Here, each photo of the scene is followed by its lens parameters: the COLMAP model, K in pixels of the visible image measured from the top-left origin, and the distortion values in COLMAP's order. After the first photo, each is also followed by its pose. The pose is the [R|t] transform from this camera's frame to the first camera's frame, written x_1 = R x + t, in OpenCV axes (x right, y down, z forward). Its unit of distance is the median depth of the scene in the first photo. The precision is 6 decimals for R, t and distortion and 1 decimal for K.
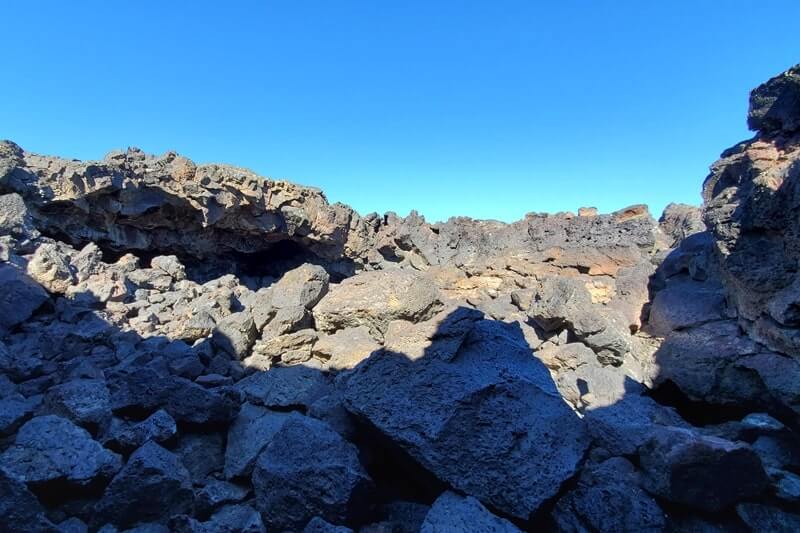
lens RADIAL K [[369.8, 0, 348.4], [0, 369.8, 266.6], [0, 0, 1]] dist [-0.001069, -0.000465]
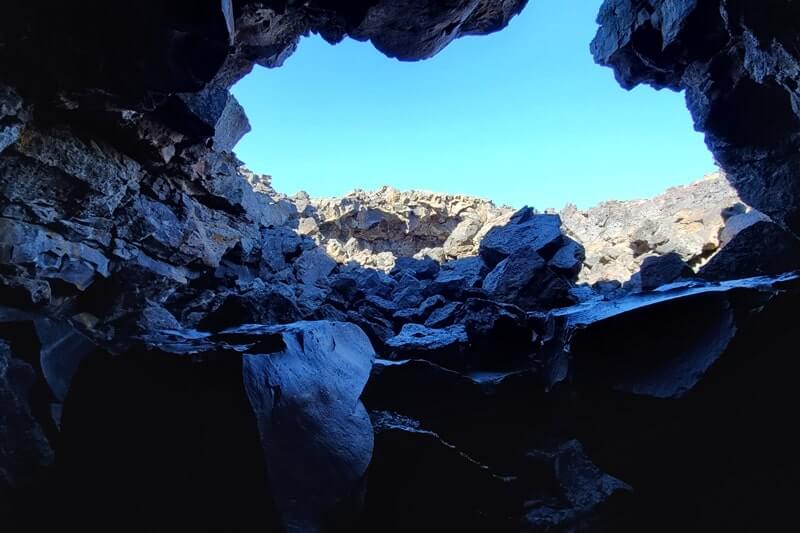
lens RADIAL K [[370.0, 0, 398.6], [0, 370.0, 270.2], [0, 0, 1]] dist [0.001110, -0.011274]
pose [[0.931387, -0.076320, -0.355941, 0.085367], [0.049878, 0.995309, -0.082896, 0.162917], [0.360597, 0.059454, 0.930825, -0.364713]]
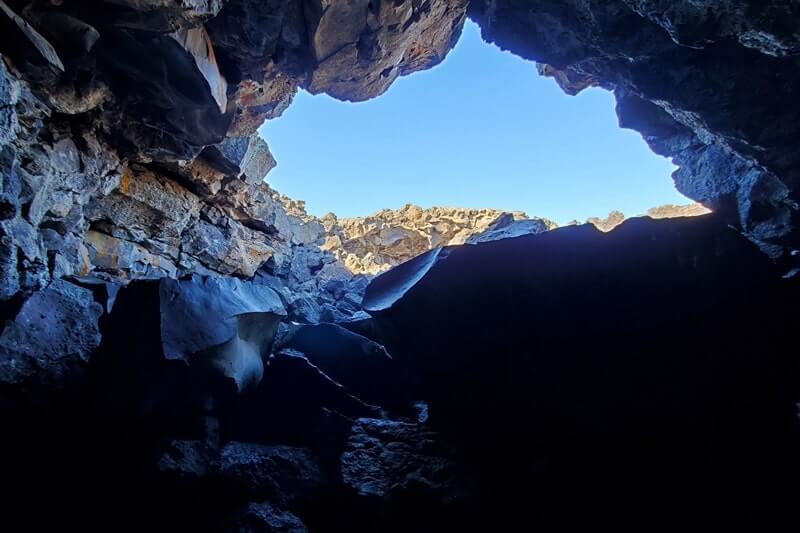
lens RADIAL K [[365.7, 0, 326.6], [0, 365.7, 268.6], [0, 0, 1]] dist [-0.003204, -0.012727]
pose [[0.770615, -0.101041, -0.629241, 0.213021], [0.003909, 0.988083, -0.153874, 0.204142], [0.637289, 0.116118, 0.761826, -0.383756]]
